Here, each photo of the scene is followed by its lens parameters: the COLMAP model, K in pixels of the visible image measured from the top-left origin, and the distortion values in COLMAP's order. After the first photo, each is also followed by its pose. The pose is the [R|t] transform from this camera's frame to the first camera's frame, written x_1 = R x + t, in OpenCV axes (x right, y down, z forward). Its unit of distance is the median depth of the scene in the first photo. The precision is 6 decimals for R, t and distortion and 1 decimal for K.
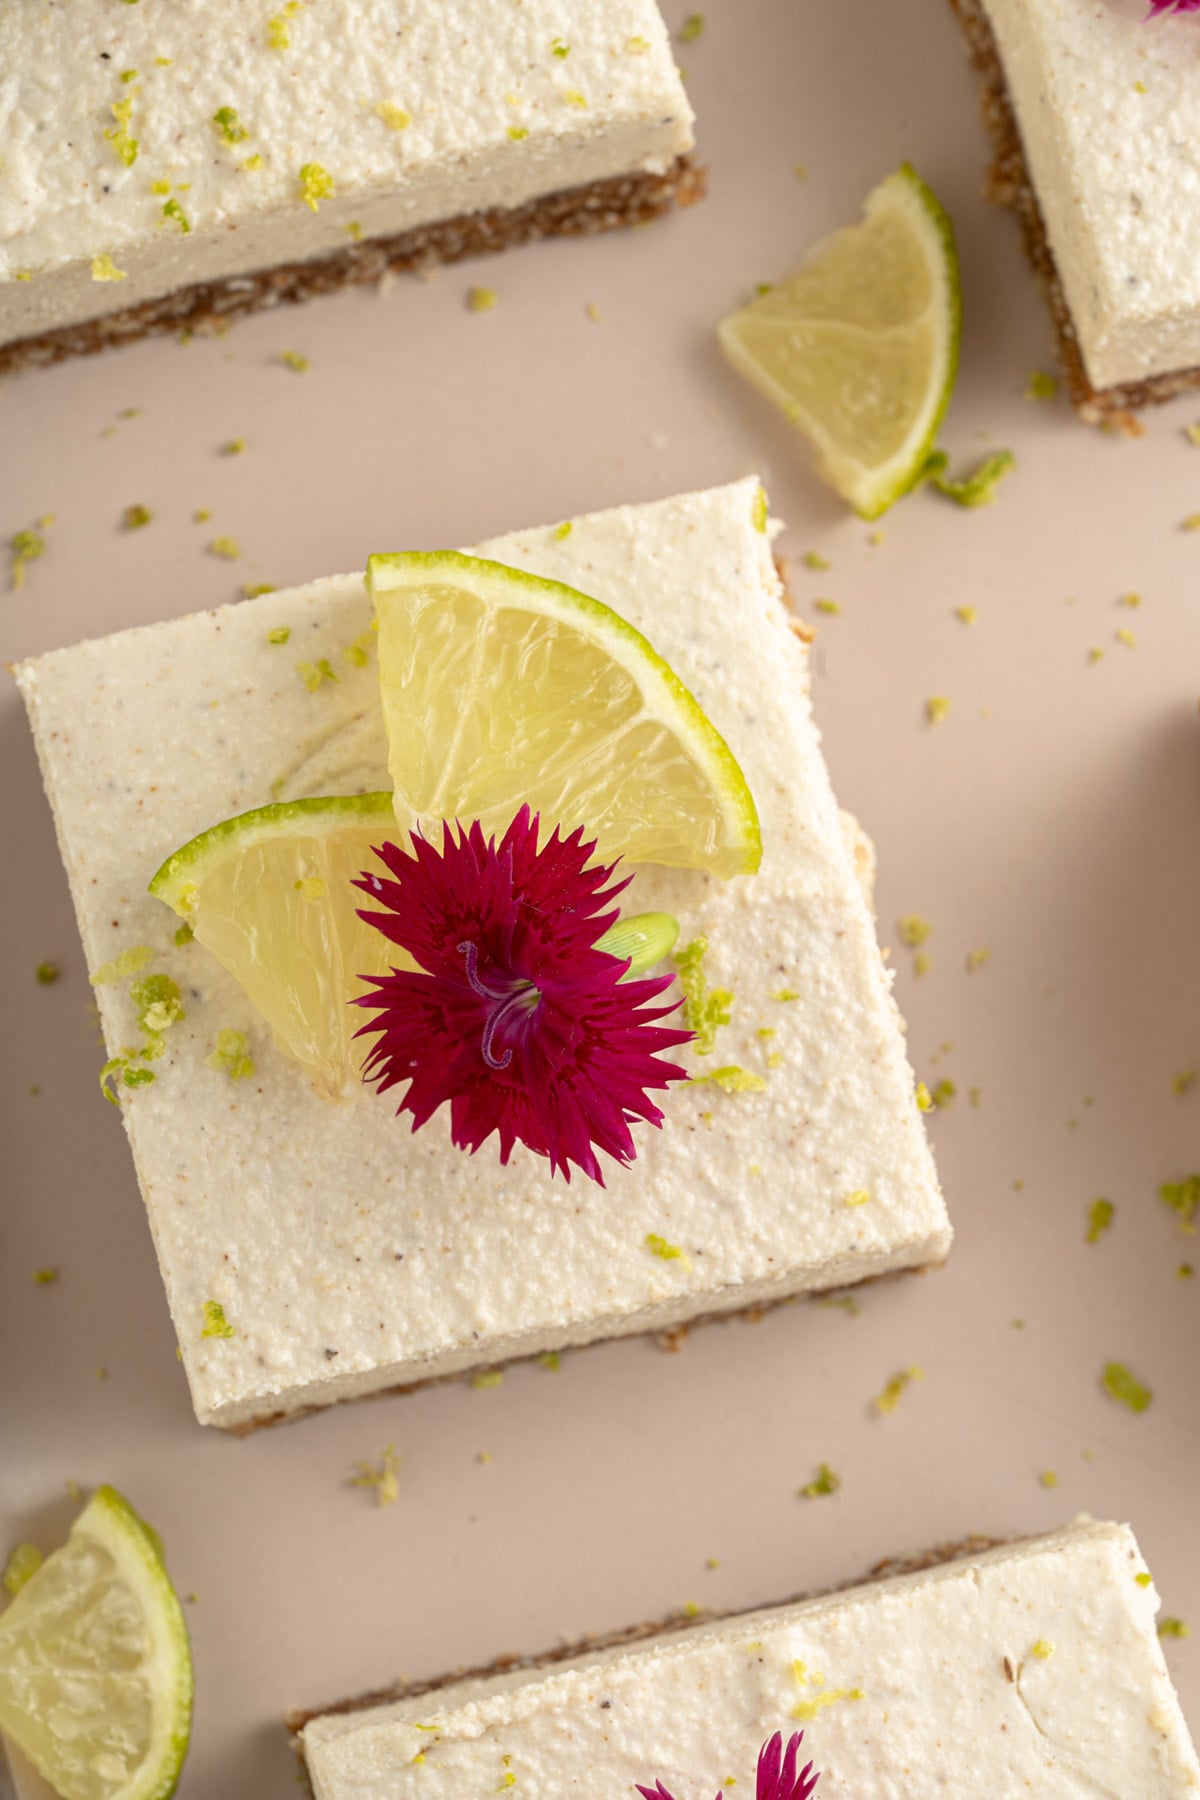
lens RADIAL K [[6180.0, 0, 623.3], [0, 6180.0, 1033.0], [0, 0, 1]] dist [-0.090761, 0.000000]
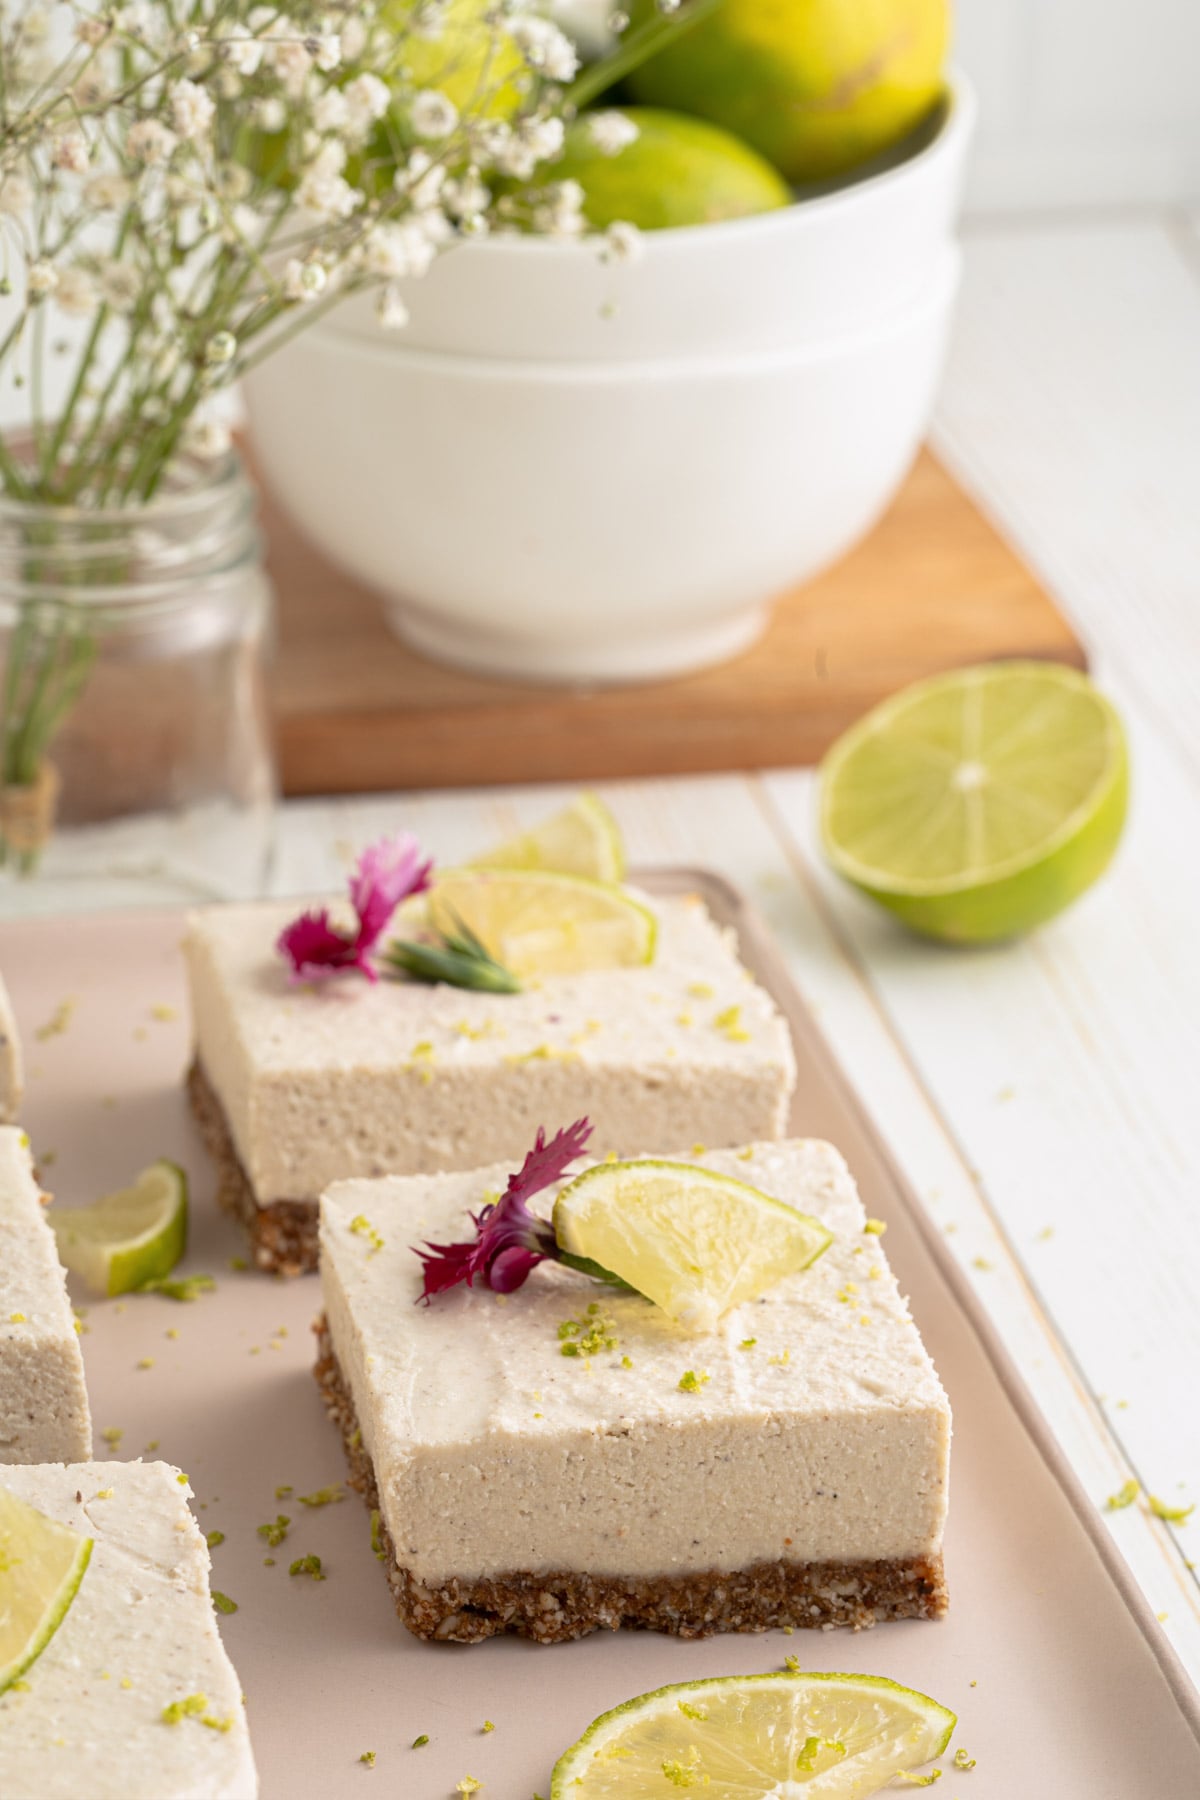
lens RADIAL K [[5794.4, 0, 712.0], [0, 5794.4, 901.6], [0, 0, 1]] dist [-0.072485, 0.000000]
pose [[0.999001, -0.014653, -0.042208, 0.265743], [-0.030504, 0.466561, -0.883963, 1.211263], [0.032645, 0.884368, 0.465648, 0.257015]]
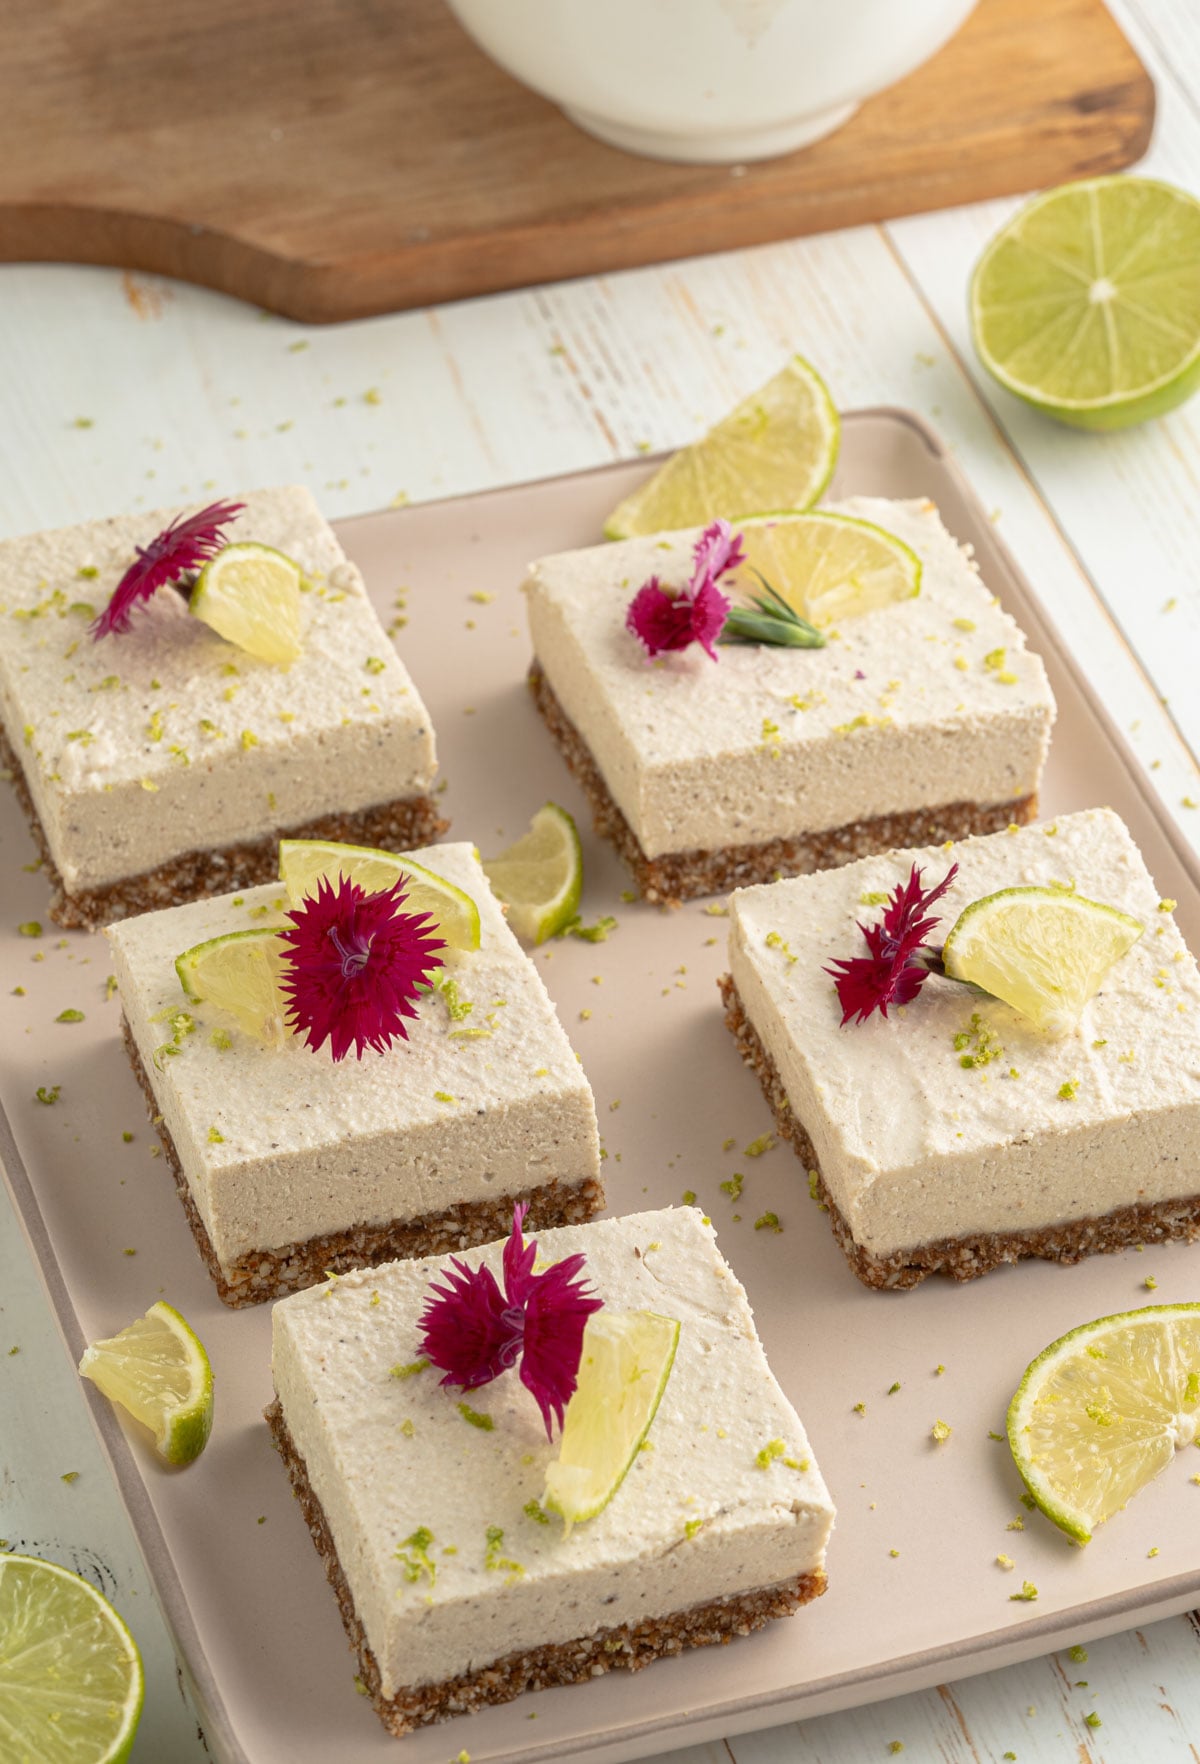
lens RADIAL K [[6107.7, 0, 615.1], [0, 6107.7, 884.4], [0, 0, 1]] dist [-0.217526, 0.000000]
pose [[0.996301, -0.084202, 0.017142, 0.032599], [0.072712, 0.719799, -0.690364, 1.306821], [0.045791, 0.689057, 0.723259, -0.431154]]
